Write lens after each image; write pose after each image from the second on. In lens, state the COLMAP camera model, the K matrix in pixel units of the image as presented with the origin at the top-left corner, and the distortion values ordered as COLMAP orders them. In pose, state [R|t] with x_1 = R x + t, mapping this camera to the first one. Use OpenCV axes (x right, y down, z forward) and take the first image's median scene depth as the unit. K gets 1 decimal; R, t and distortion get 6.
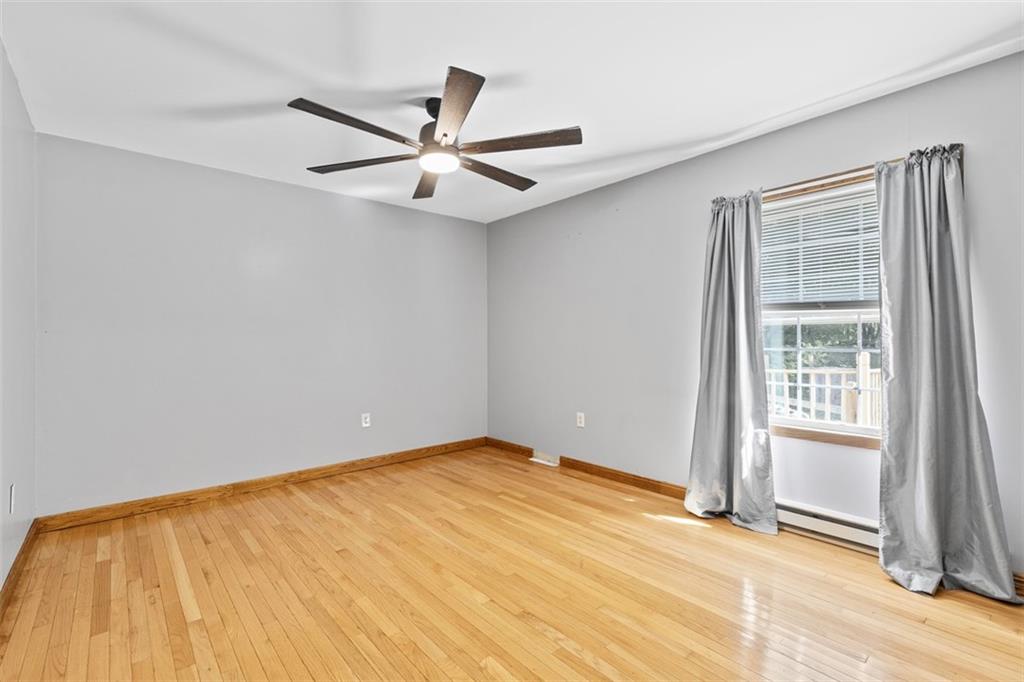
lens RADIAL K [[461.3, 0, 513.5], [0, 461.3, 332.8], [0, 0, 1]] dist [0.004583, -0.000832]
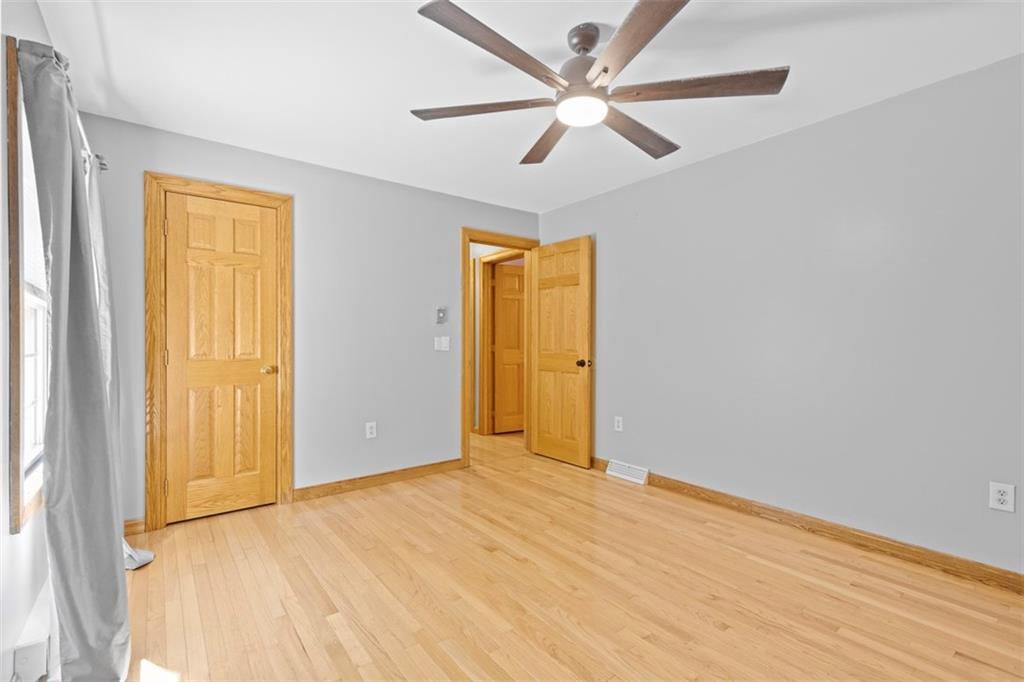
lens RADIAL K [[461.3, 0, 515.1], [0, 461.3, 341.2], [0, 0, 1]] dist [0.004583, -0.000832]
pose [[-0.999089, 0.006116, 0.042230, -0.066500], [0.005681, 0.999930, -0.010418, 0.022964], [-0.042290, -0.010168, -0.999054, 1.528184]]
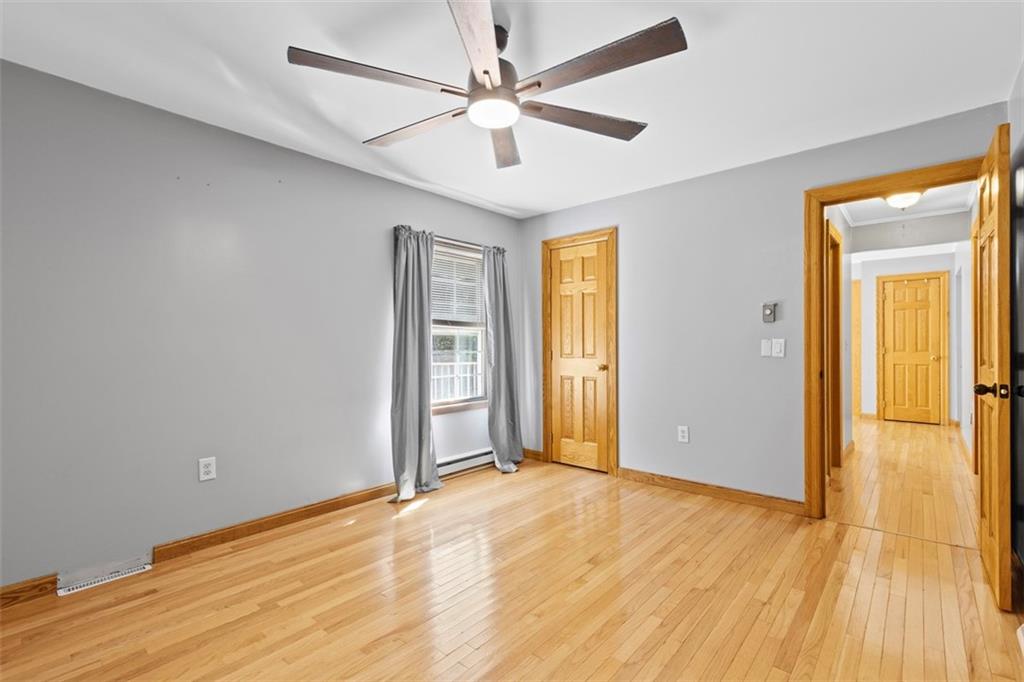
lens RADIAL K [[461.3, 0, 518.8], [0, 461.3, 340.8], [0, 0, 1]] dist [0.004583, -0.000832]
pose [[-0.146724, 0.015029, 0.989063, -0.792273], [-0.007130, 0.999843, -0.016251, 0.020258], [-0.989152, -0.009437, -0.146594, 0.918478]]
